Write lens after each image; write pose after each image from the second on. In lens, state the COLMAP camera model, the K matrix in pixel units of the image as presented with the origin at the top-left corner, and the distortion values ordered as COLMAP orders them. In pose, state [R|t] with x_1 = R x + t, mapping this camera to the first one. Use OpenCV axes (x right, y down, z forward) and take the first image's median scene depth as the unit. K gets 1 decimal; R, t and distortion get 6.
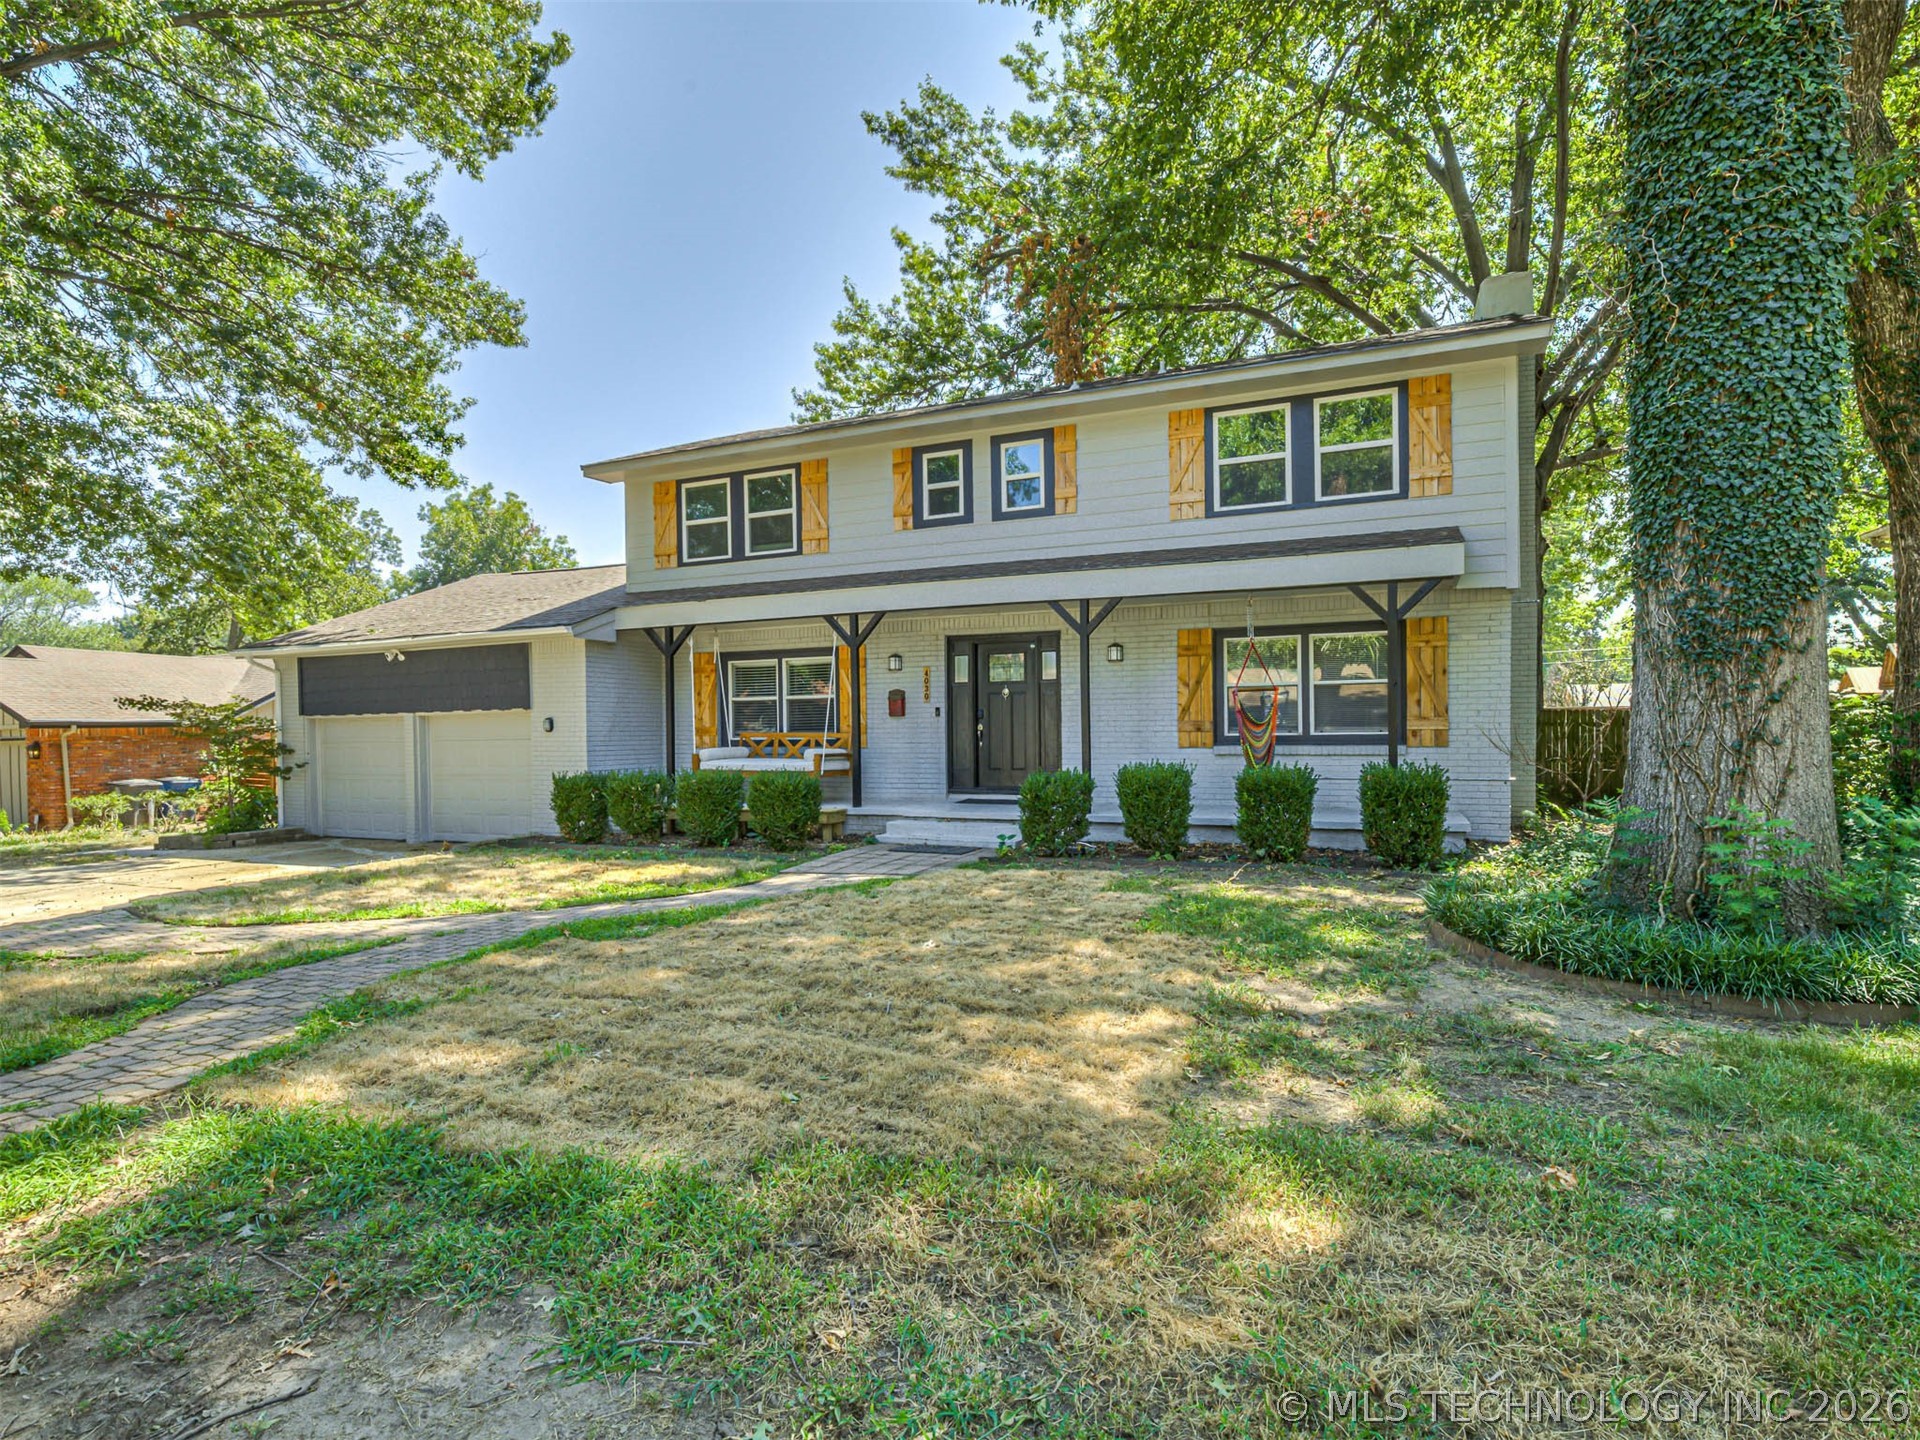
lens RADIAL K [[1033.4, 0, 946.3], [0, 1033.4, 731.7], [0, 0, 1]] dist [0.000345, 0.002612]
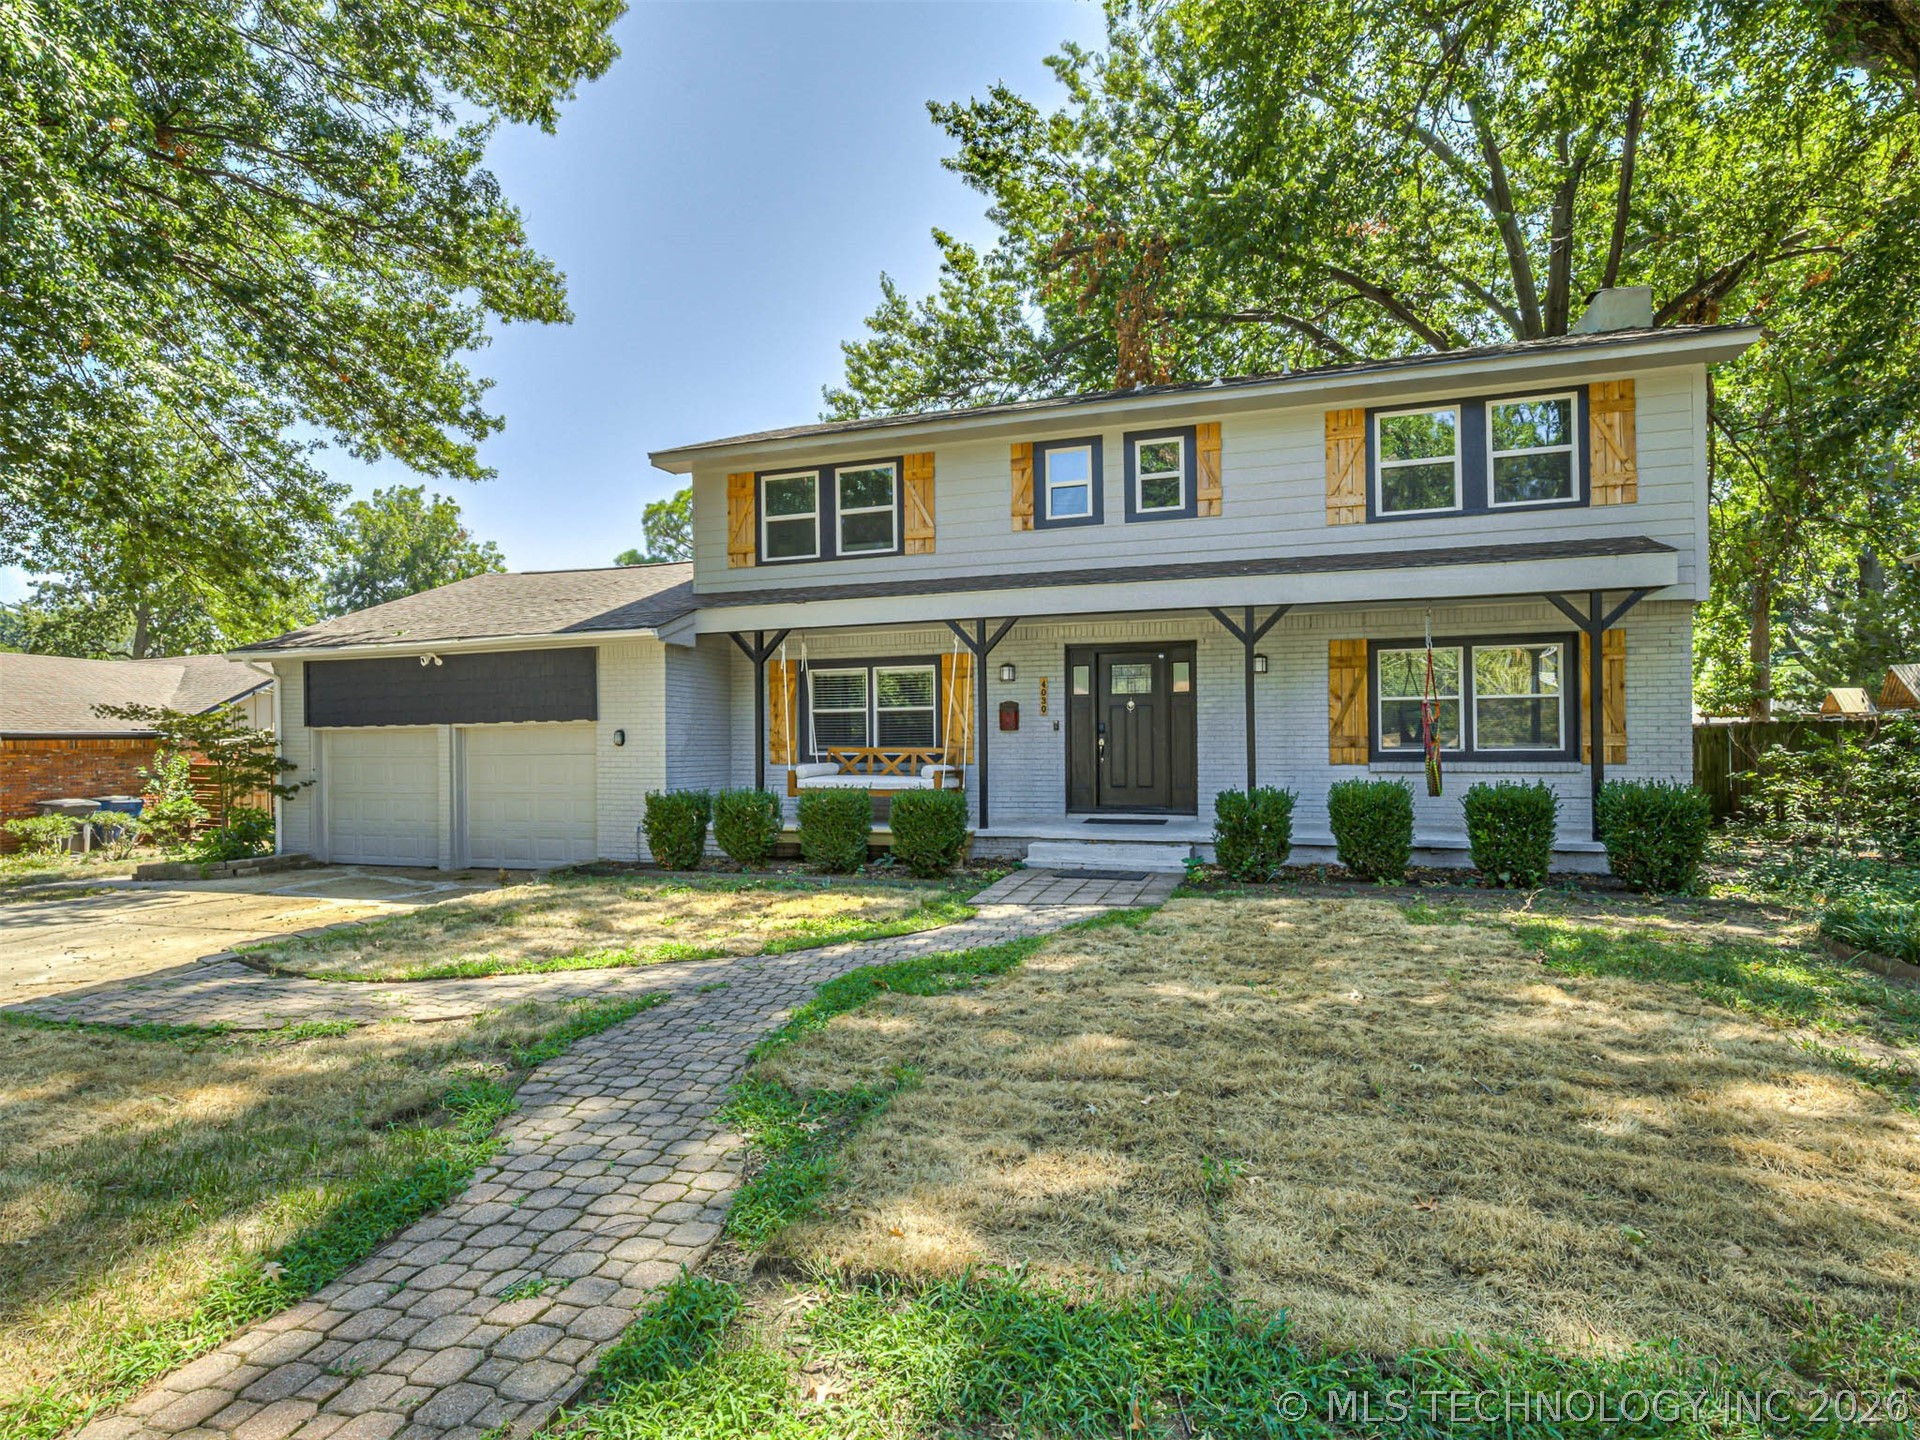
lens RADIAL K [[1033.4, 0, 952.8], [0, 1033.4, 726.2], [0, 0, 1]] dist [0.000345, 0.002612]
pose [[0.995385, 0.005730, 0.095795, -0.184058], [-0.003575, 0.999737, -0.022654, 0.002529], [-0.095899, 0.022207, 0.995143, 0.078881]]
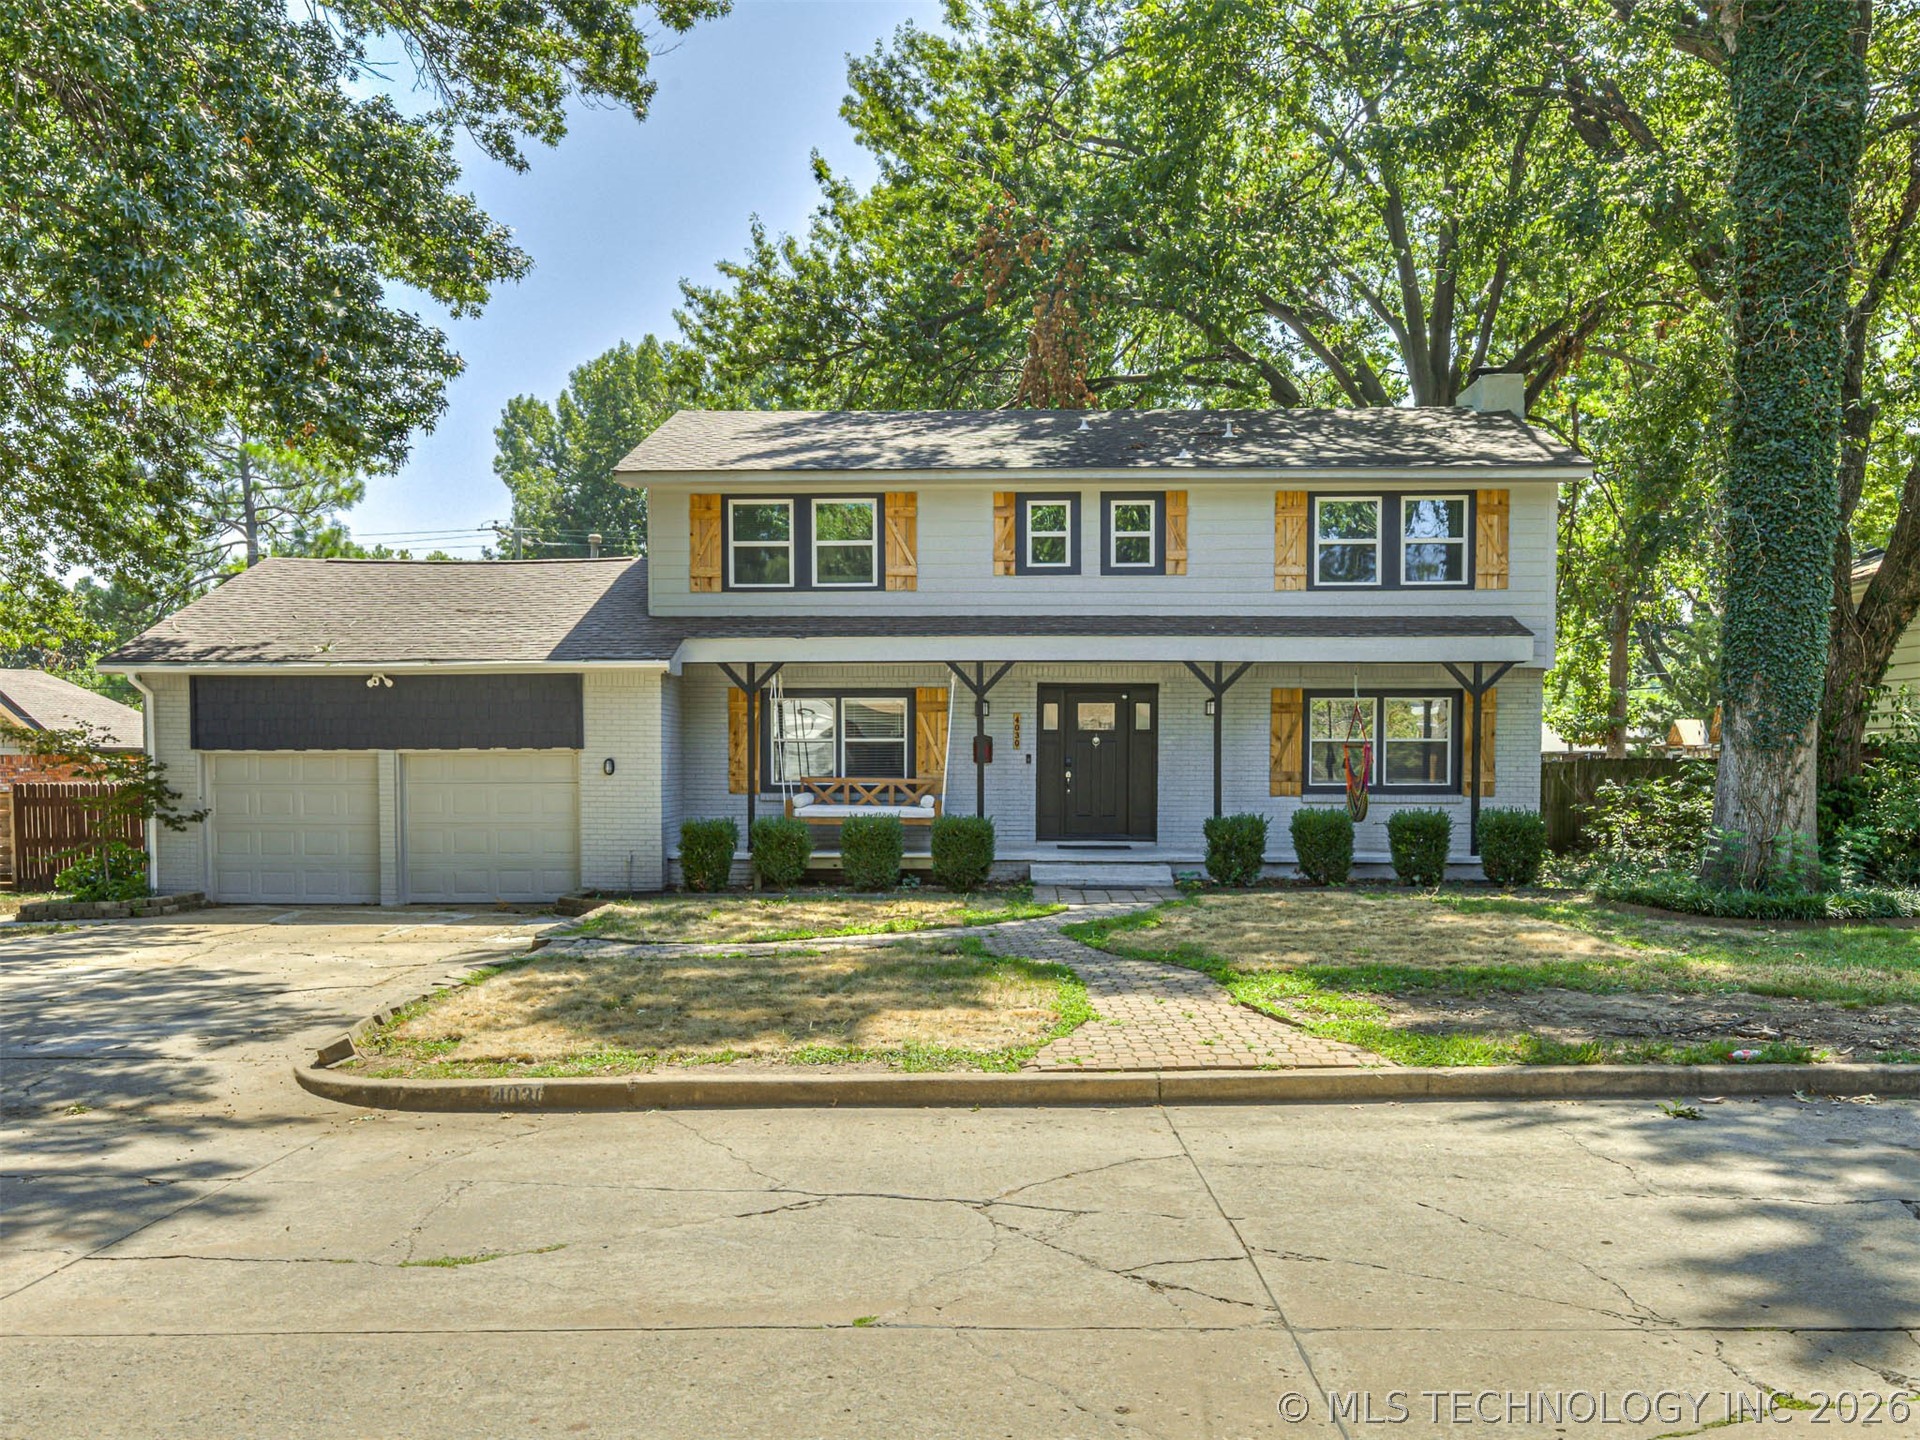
lens RADIAL K [[1721.1, 0, 975.9], [0, 1721.1, 806.5], [0, 0, 1]] dist [0.023805, -0.005764]
pose [[0.925855, 0.003029, 0.377866, -0.659805], [-0.011151, 0.999751, 0.019307, -0.004707], [-0.377713, -0.022089, 0.925659, -0.500644]]
